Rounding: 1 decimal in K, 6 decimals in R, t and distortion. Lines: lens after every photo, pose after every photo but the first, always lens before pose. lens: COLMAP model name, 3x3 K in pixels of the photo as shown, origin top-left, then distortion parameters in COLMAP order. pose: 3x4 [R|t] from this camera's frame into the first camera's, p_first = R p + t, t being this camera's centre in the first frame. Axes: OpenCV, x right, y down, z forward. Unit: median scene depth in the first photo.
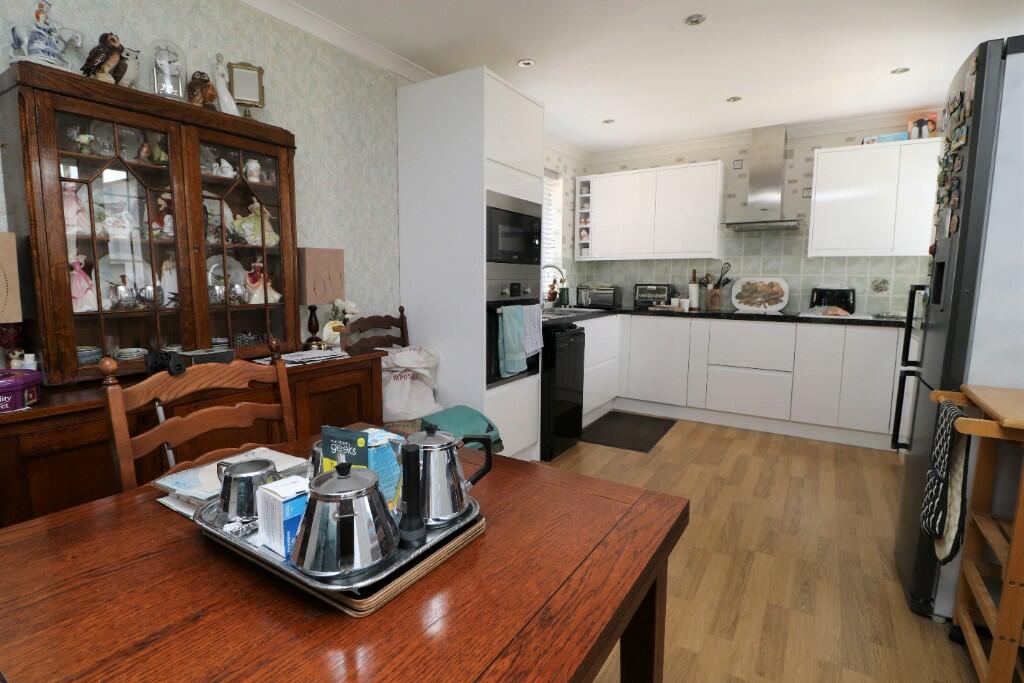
lens RADIAL K [[484.6, 0, 525.3], [0, 484.6, 336.3], [0, 0, 1]] dist [0.001563, -0.011321]
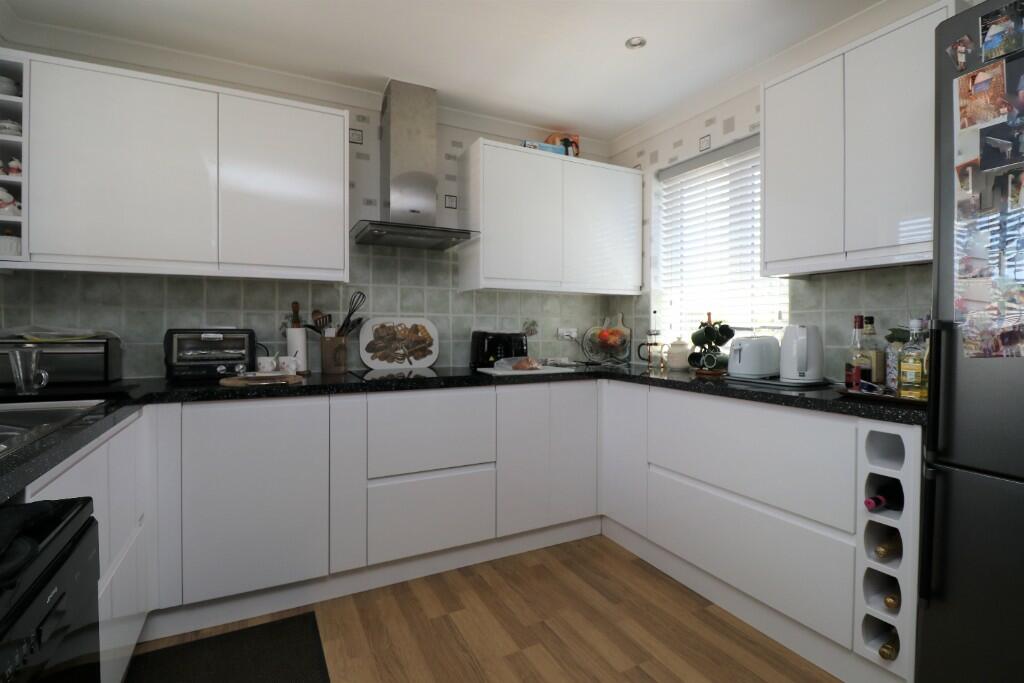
lens RADIAL K [[484.6, 0, 525.3], [0, 484.6, 336.3], [0, 0, 1]] dist [0.001563, -0.011321]
pose [[0.528719, -0.019085, 0.848582, 0.023344], [0.102062, 0.993923, -0.041237, -0.052243], [-0.842638, 0.108411, 0.527454, 0.515337]]
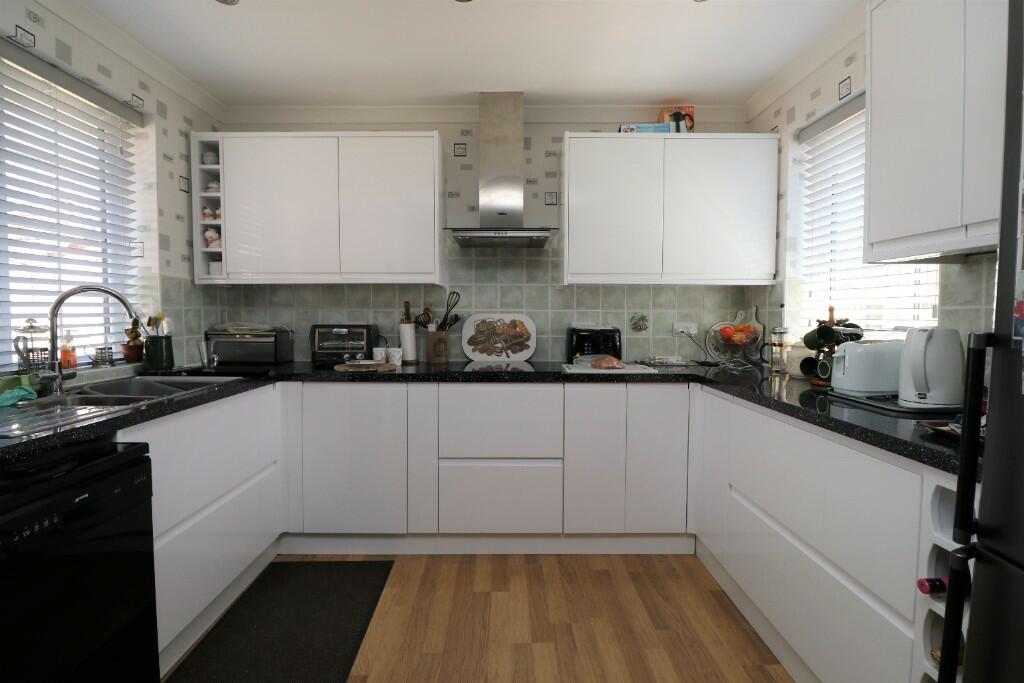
lens RADIAL K [[488.1, 0, 500.1], [0, 488.1, 339.1], [0, 0, 1]] dist [-0.001844, -0.001002]
pose [[0.861249, -0.029103, 0.507349, 0.129260], [0.063346, 0.996720, -0.050359, -0.049122], [-0.504219, 0.075511, 0.860268, 0.396409]]
